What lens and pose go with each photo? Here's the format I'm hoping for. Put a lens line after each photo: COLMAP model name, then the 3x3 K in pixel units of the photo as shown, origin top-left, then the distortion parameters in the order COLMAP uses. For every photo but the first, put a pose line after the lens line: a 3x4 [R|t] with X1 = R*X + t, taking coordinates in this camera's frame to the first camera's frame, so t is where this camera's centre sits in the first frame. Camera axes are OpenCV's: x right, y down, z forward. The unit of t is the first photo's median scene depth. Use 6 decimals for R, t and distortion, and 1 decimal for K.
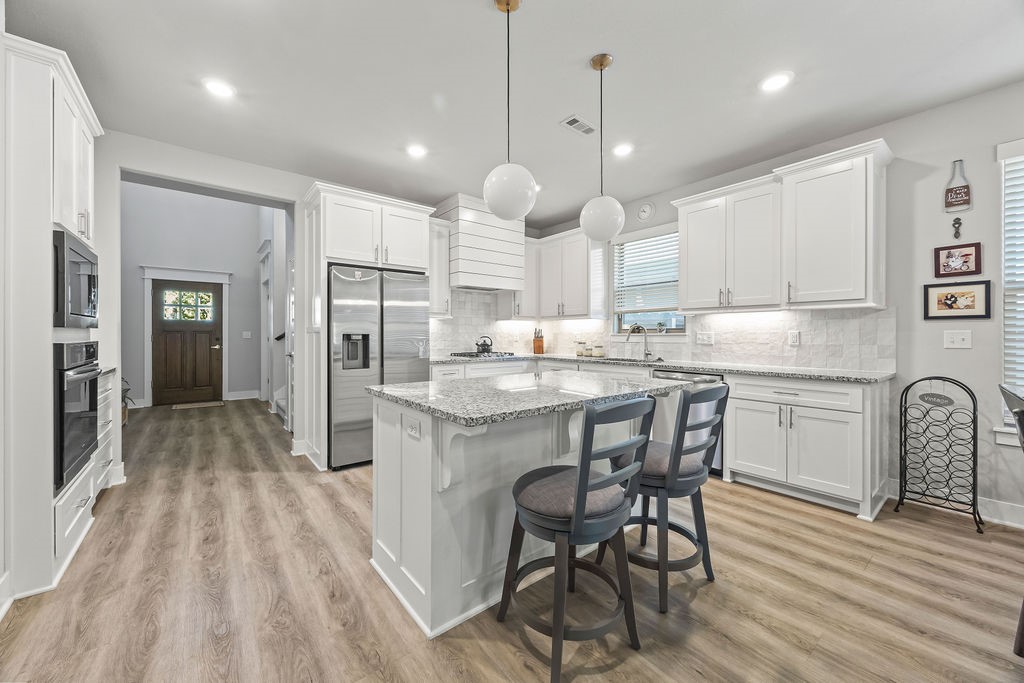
lens RADIAL K [[391.0, 0, 507.0], [0, 391.0, 337.0], [0, 0, 1]] dist [0.000443, -0.000031]
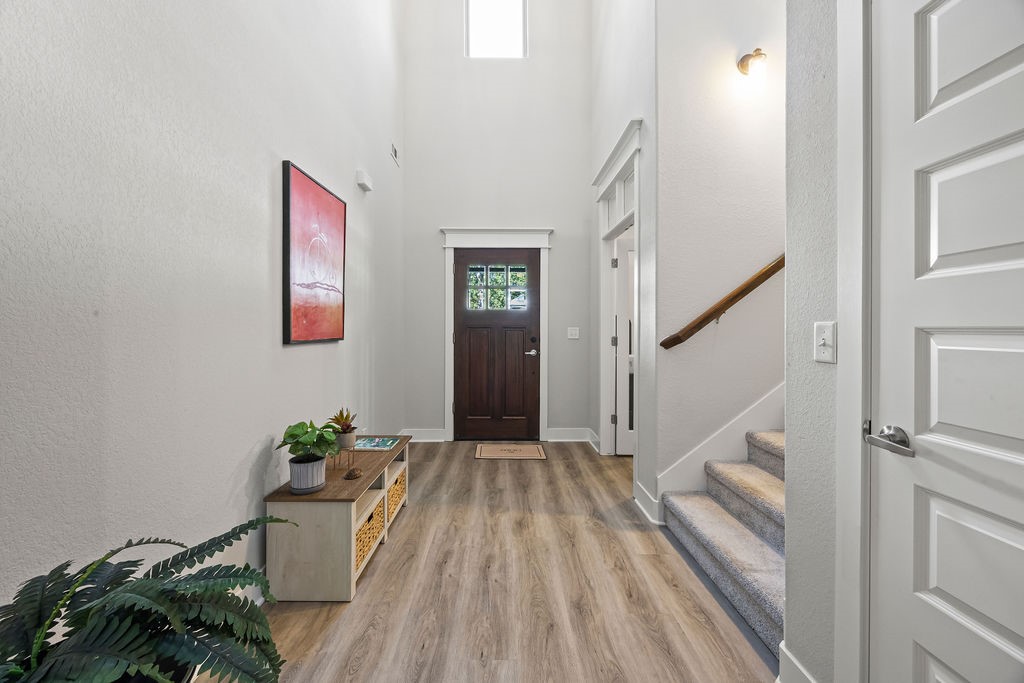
lens RADIAL K [[392.0, 0, 504.4], [0, 392.0, 331.2], [0, 0, 1]] dist [-0.003012, -0.000024]
pose [[0.759120, 0.001813, -0.650948, -0.582064], [0.000466, 0.999994, 0.003329, -0.014503], [0.650951, -0.002830, 0.759115, 0.782872]]
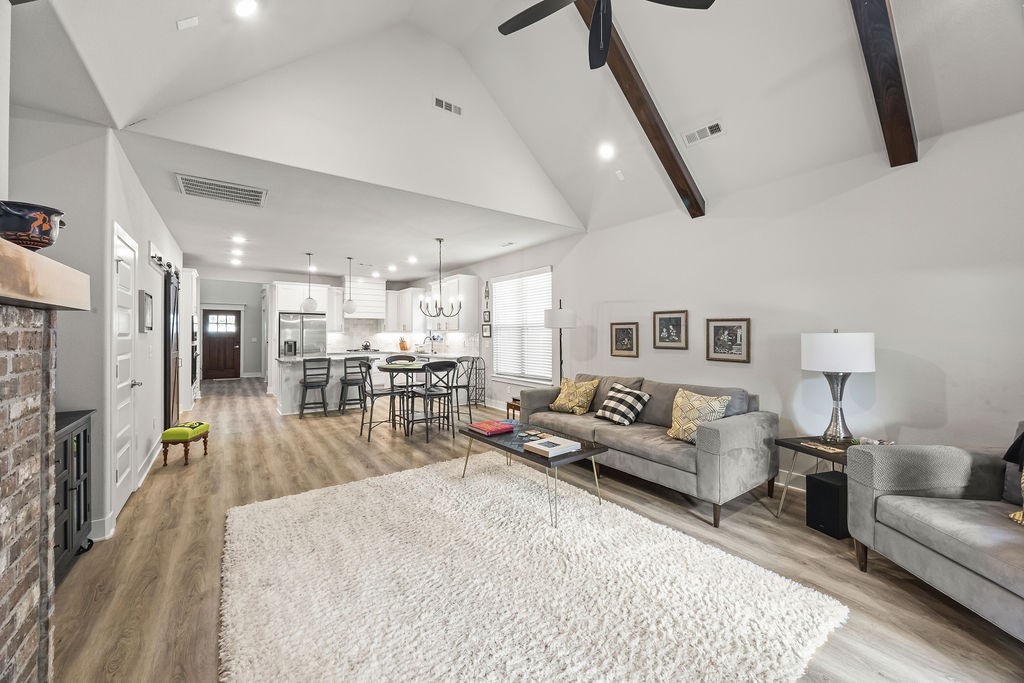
lens RADIAL K [[387.0, 0, 506.3], [0, 387.0, 333.0], [0, 0, 1]] dist [-0.002727, -0.000260]
pose [[0.999254, 0.000469, -0.038613, 0.832284], [-0.000874, 0.999945, -0.010467, -0.028510], [0.038605, 0.010493, 0.999199, -1.076317]]
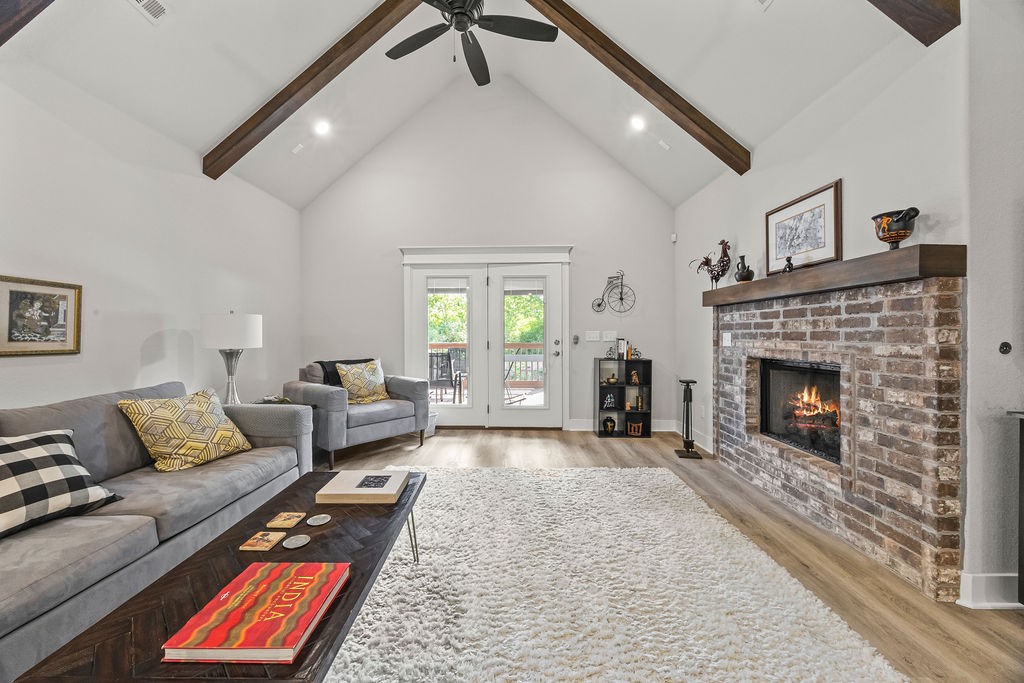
lens RADIAL K [[387.0, 0, 506.3], [0, 387.0, 333.0], [0, 0, 1]] dist [-0.002727, -0.000260]
pose [[-0.773128, 0.003750, 0.634239, 0.515041], [0.007563, 0.999966, 0.003307, 0.000101], [-0.634205, 0.007354, -0.773130, -0.184750]]
